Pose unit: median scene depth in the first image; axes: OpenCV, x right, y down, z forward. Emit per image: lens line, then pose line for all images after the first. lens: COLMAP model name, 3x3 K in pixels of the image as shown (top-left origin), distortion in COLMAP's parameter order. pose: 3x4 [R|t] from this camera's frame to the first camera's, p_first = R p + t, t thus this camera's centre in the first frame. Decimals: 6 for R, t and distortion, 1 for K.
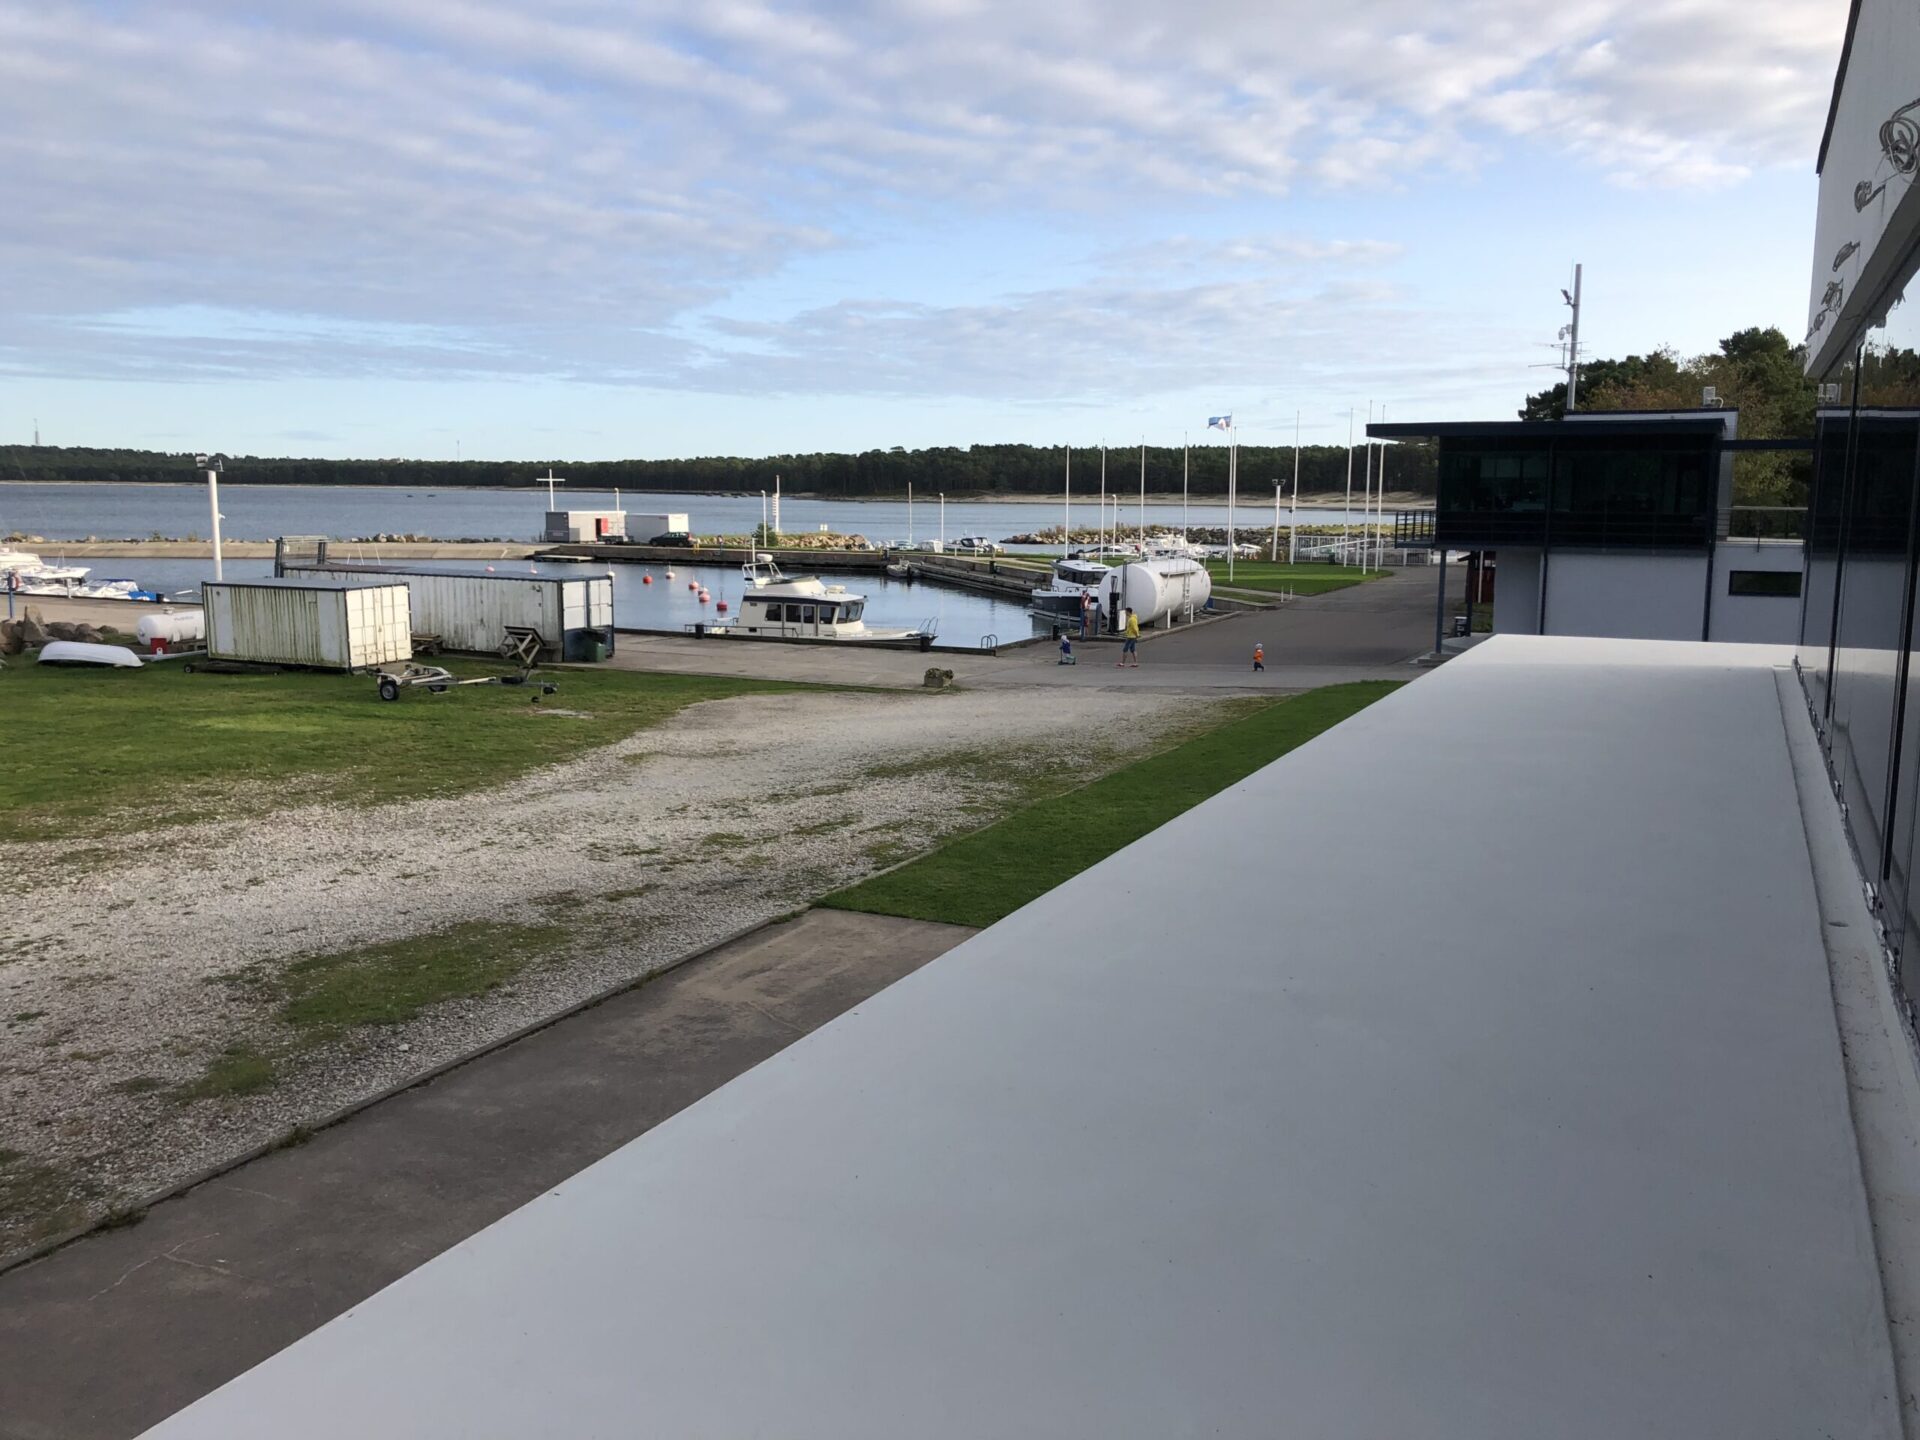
lens RADIAL K [[1531.5, 0, 960.0], [0, 1531.5, 720.0], [0, 0, 1]] dist [0.002698, 0.001602]
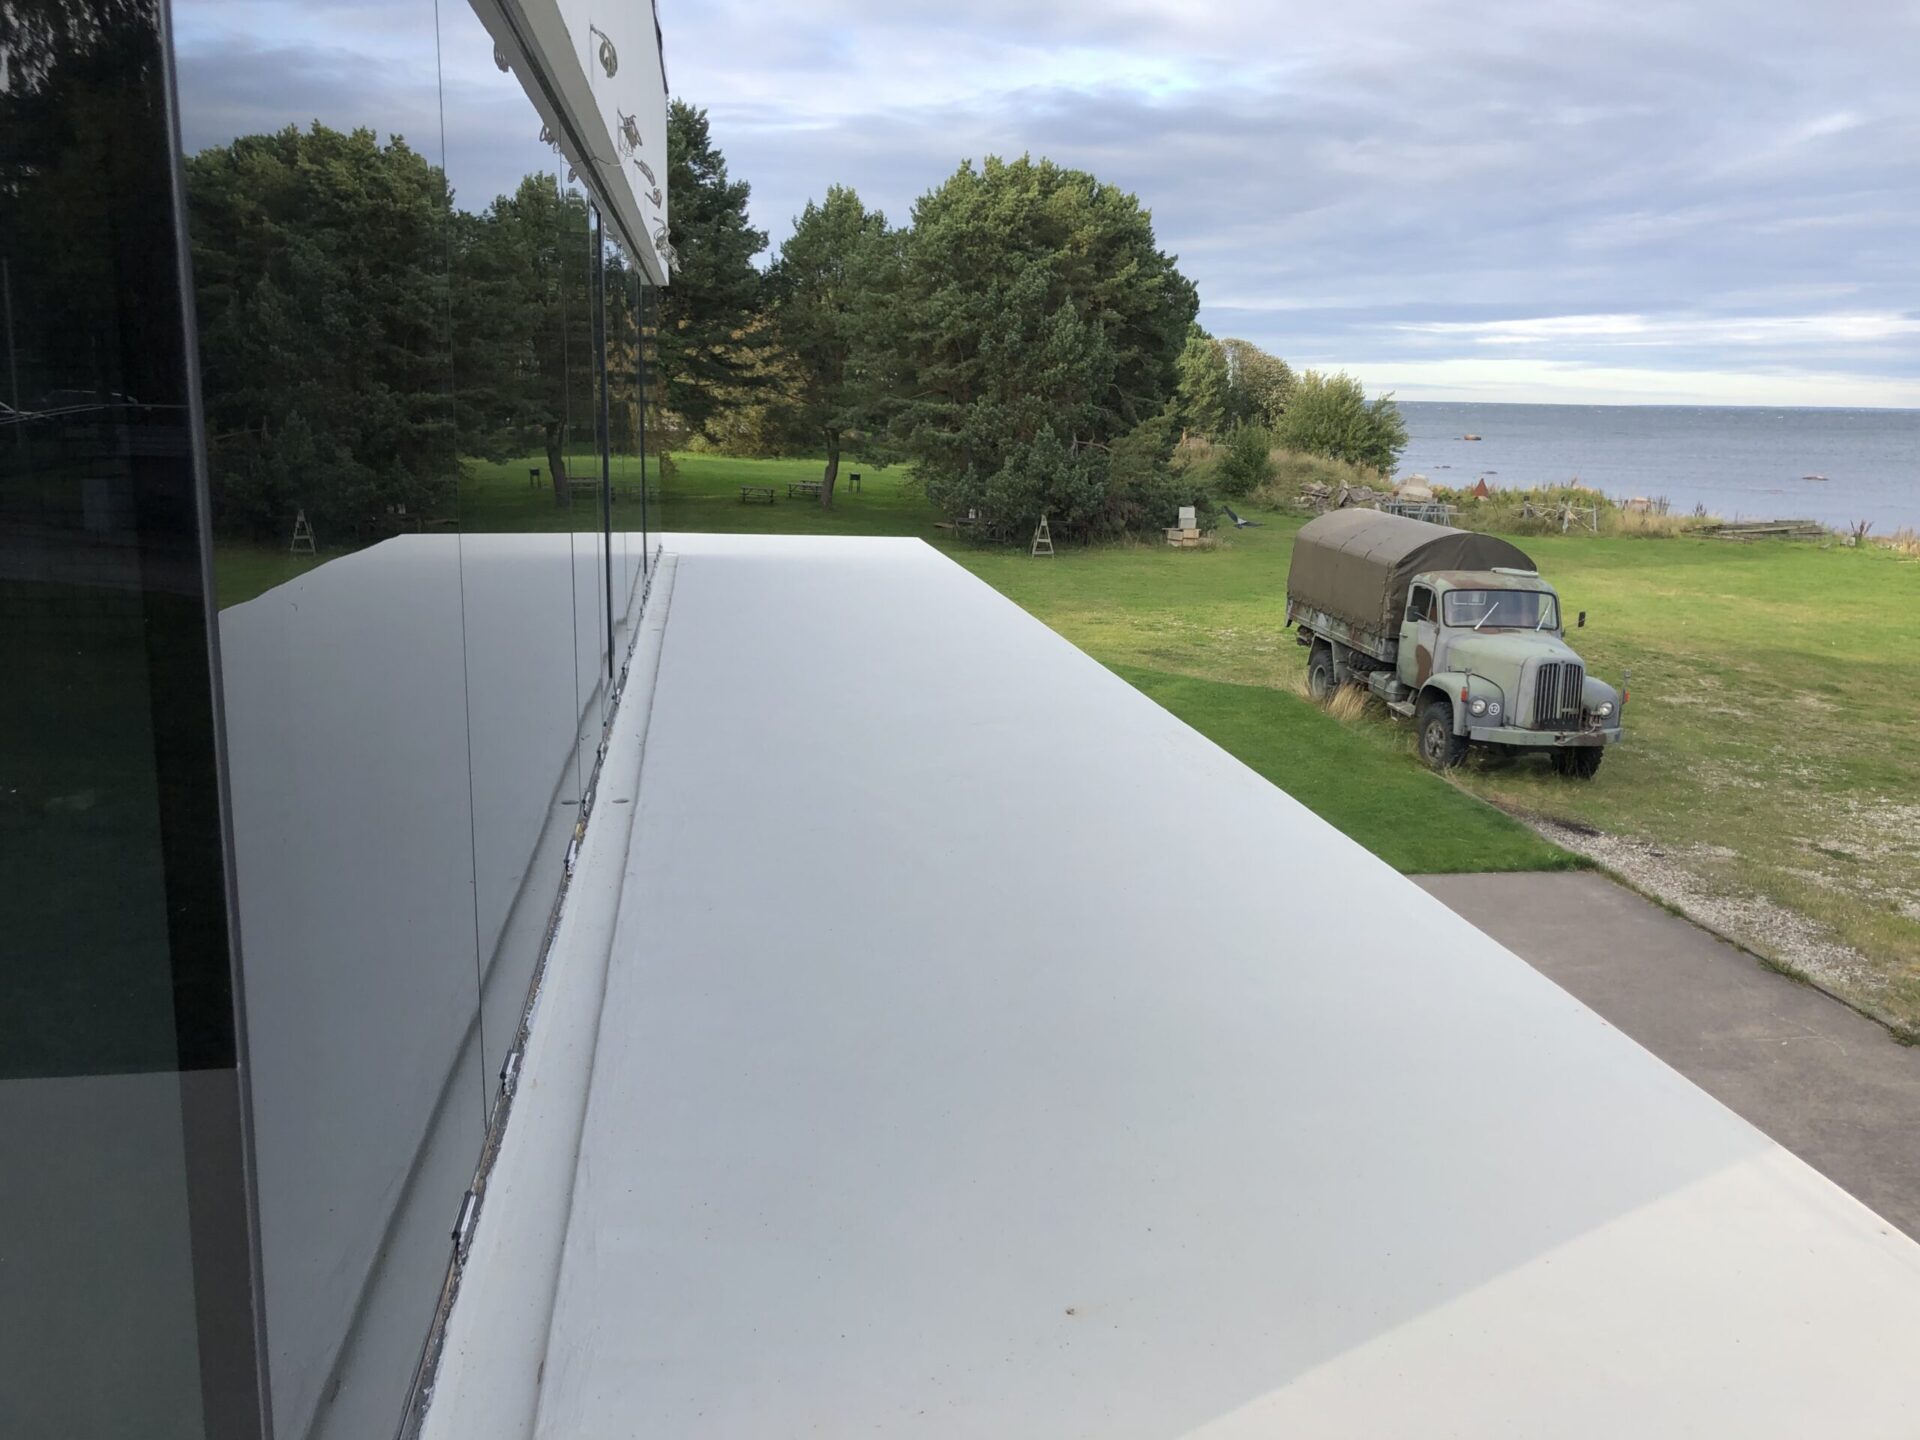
lens RADIAL K [[1531.5, 0, 960.0], [0, 1531.5, 720.0], [0, 0, 1]] dist [0.002698, 0.001602]
pose [[-0.806882, 0.109209, -0.580530, 0.789783], [-0.111727, 0.936808, 0.331522, -0.245123], [0.580050, 0.332360, -0.743692, 1.498286]]
